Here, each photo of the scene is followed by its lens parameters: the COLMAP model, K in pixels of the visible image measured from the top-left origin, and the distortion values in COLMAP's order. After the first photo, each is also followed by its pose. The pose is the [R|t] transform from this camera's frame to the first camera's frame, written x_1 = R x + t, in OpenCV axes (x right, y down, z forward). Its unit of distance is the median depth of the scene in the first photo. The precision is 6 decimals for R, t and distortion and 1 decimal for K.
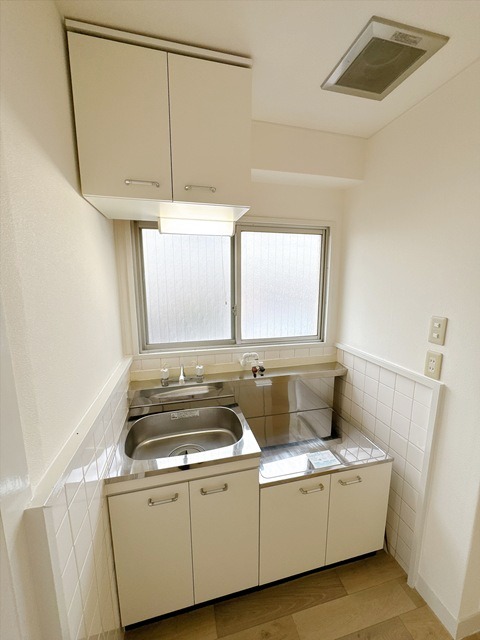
lens RADIAL K [[255.7, 0, 240.0], [0, 255.7, 320.0], [0, 0, 1]] dist [-0.003311, -0.000092]
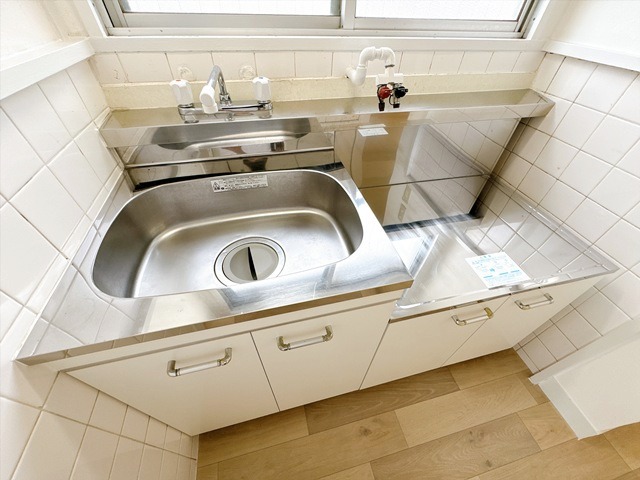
lens RADIAL K [[255.7, 0, 320.4], [0, 255.7, 238.6], [0, 0, 1]] dist [-0.003311, -0.000092]
pose [[0.999542, 0.022903, 0.019767, -0.058592], [-0.030125, 0.813599, 0.580646, 0.148826], [-0.002784, -0.580976, 0.813916, 0.484126]]
